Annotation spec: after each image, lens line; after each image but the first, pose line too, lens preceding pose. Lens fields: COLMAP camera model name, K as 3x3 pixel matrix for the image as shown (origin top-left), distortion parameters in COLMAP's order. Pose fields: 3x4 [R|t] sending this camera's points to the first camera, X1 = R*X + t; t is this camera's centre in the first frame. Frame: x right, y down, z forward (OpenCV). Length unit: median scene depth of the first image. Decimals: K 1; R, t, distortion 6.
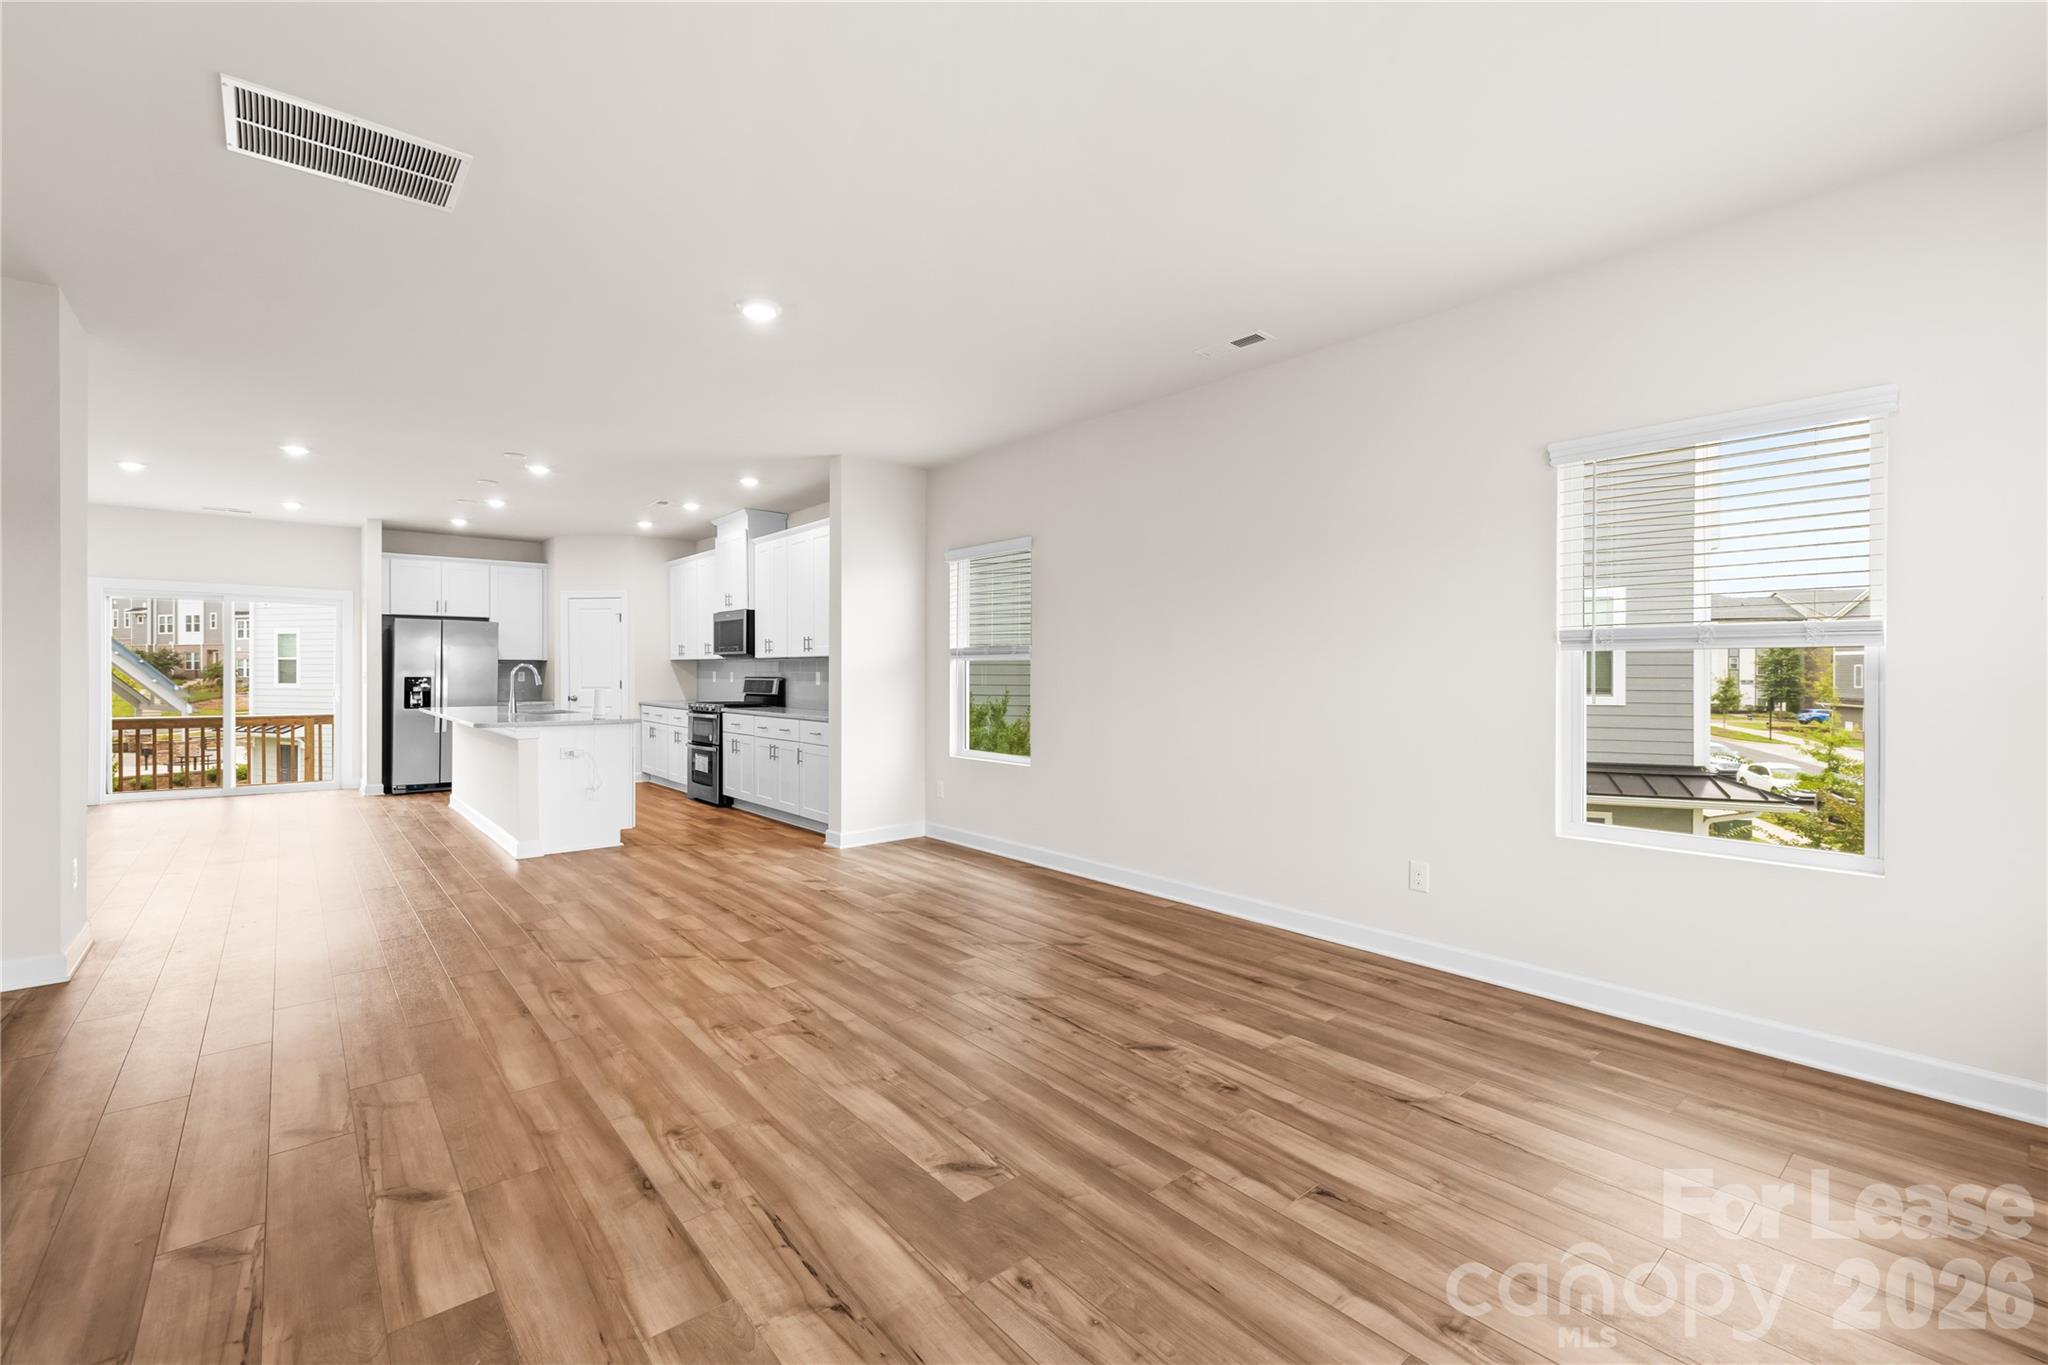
lens RADIAL K [[860.7, 0, 1009.4], [0, 860.7, 674.2], [0, 0, 1]] dist [0.000746, -0.000339]
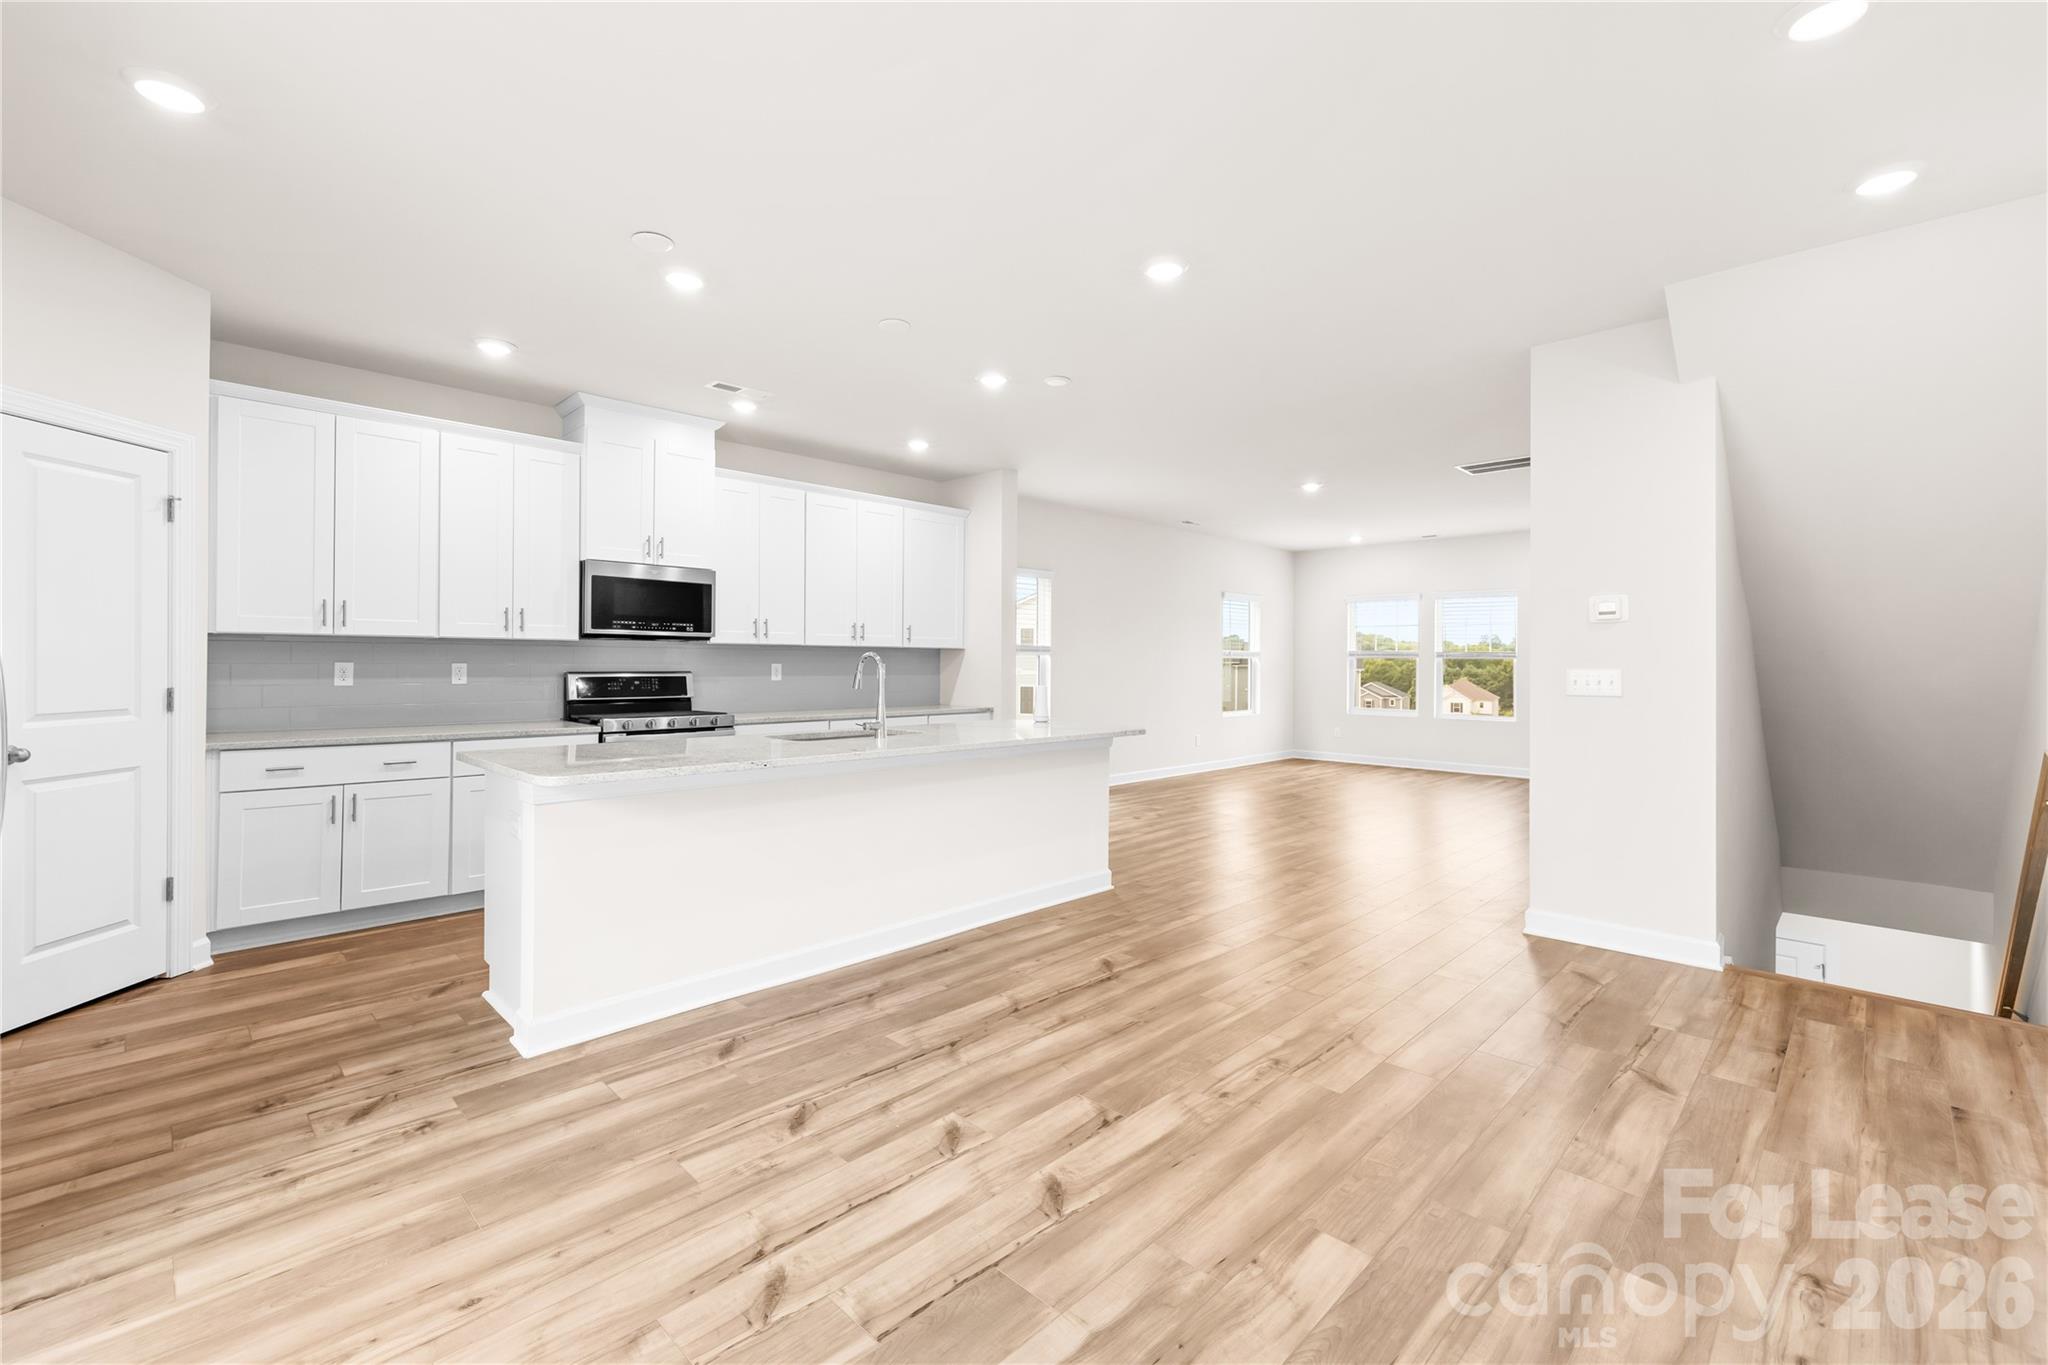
lens RADIAL K [[860.7, 0, 1005.5], [0, 860.7, 670.8], [0, 0, 1]] dist [0.000746, -0.000339]
pose [[-0.073162, -0.012536, 0.997241, -1.259274], [-0.003523, 0.999918, 0.012311, -0.007920], [-0.997314, -0.002612, -0.073200, 1.049373]]
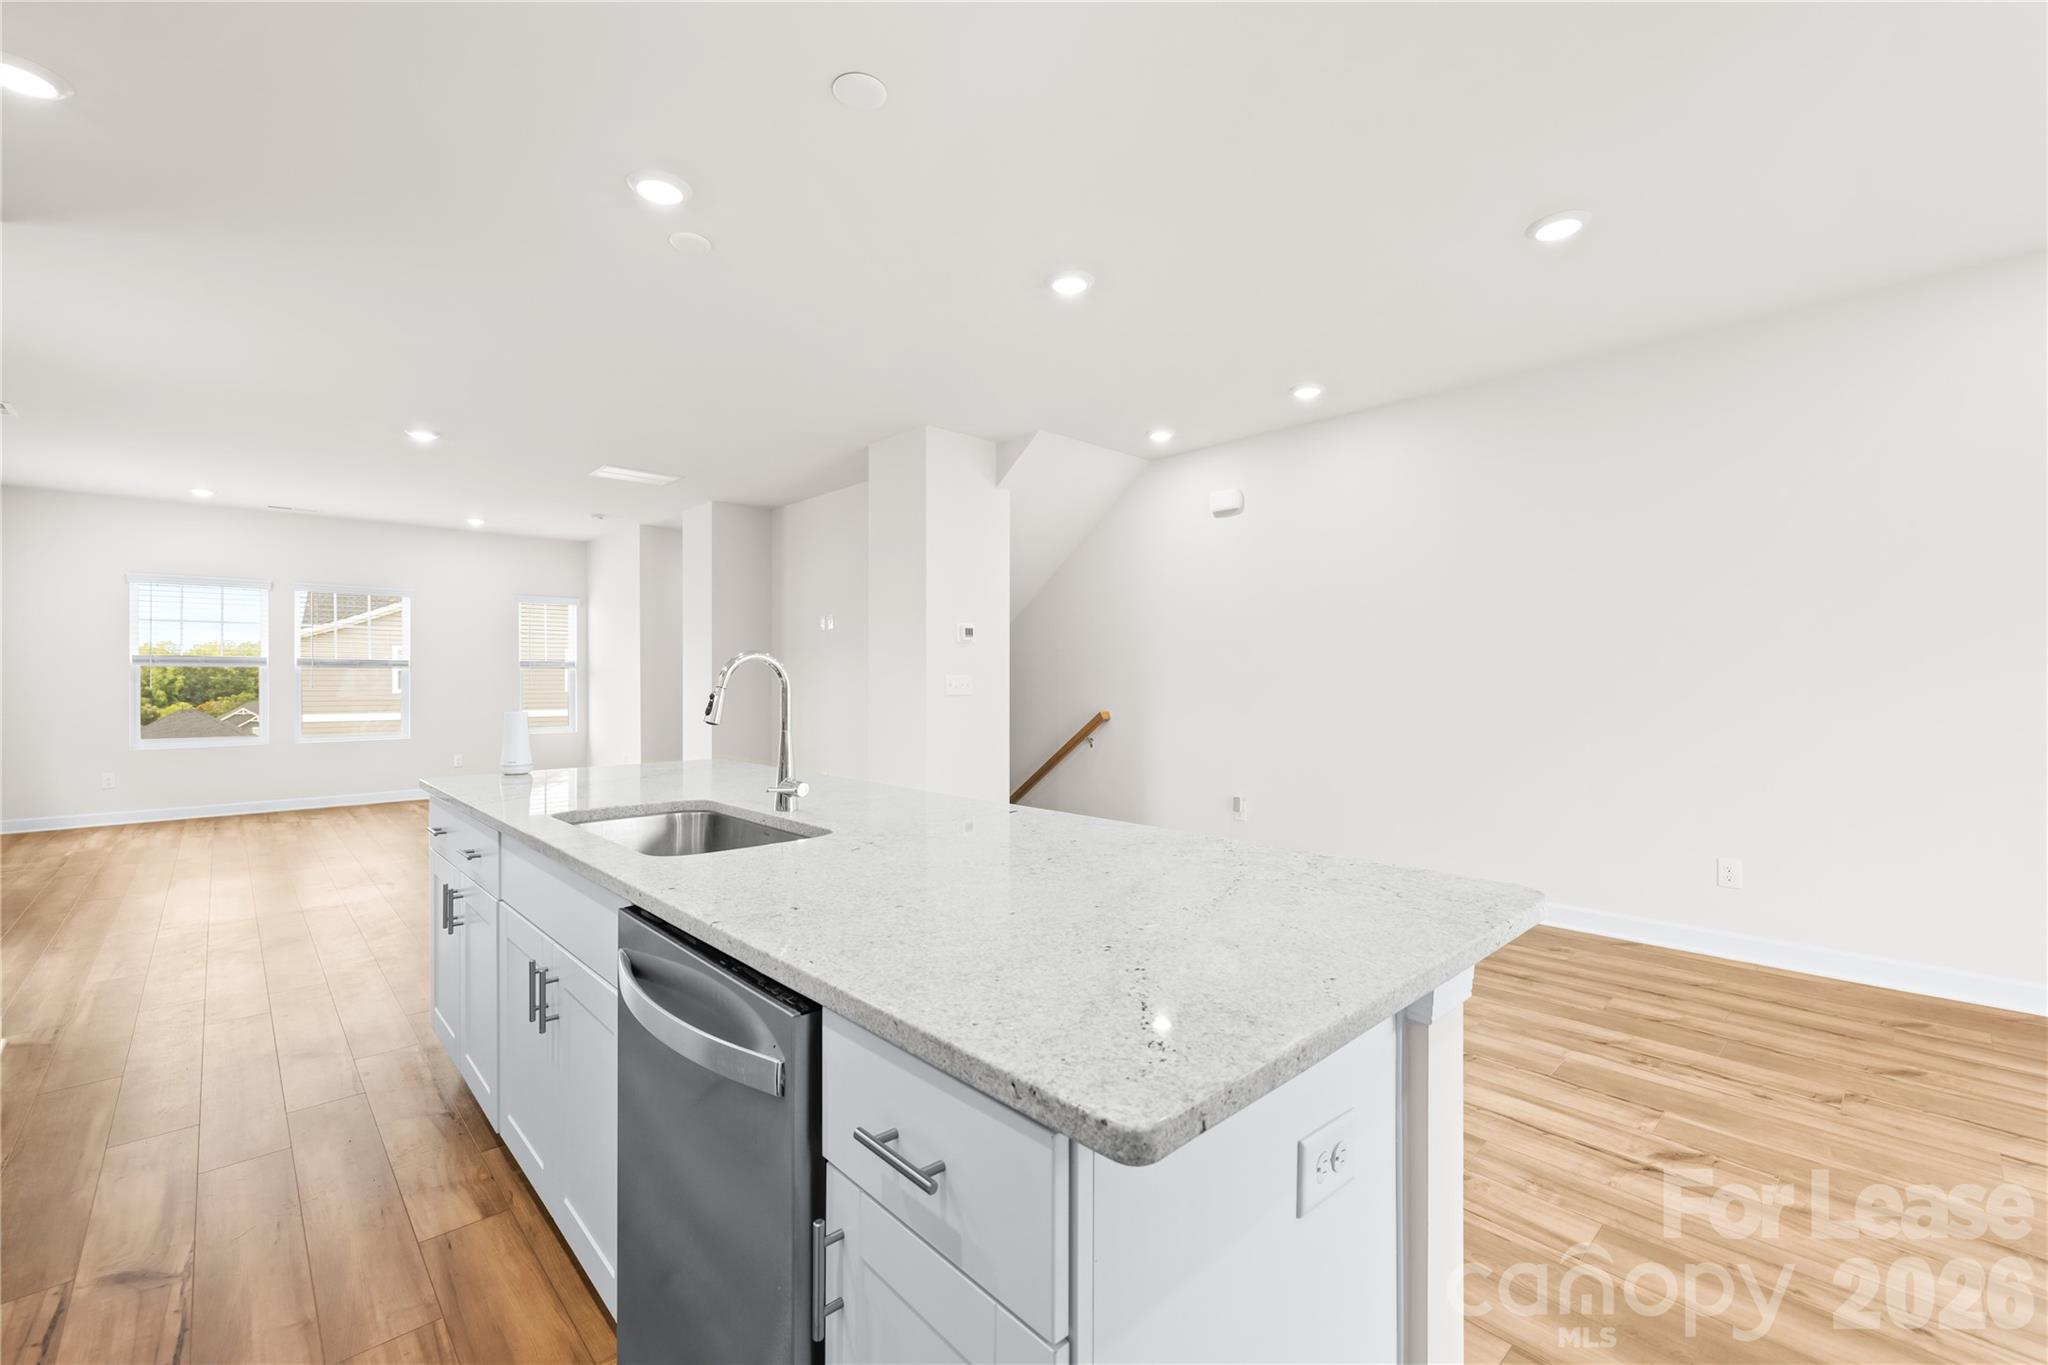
lens RADIAL K [[860.7, 0, 1012.6], [0, 860.7, 675.8], [0, 0, 1]] dist [0.000746, -0.000339]
pose [[-0.998968, -0.001255, -0.045409, -0.703651], [-0.001363, 0.999996, 0.002359, -0.004766], [0.045406, 0.002419, -0.998966, 1.435129]]
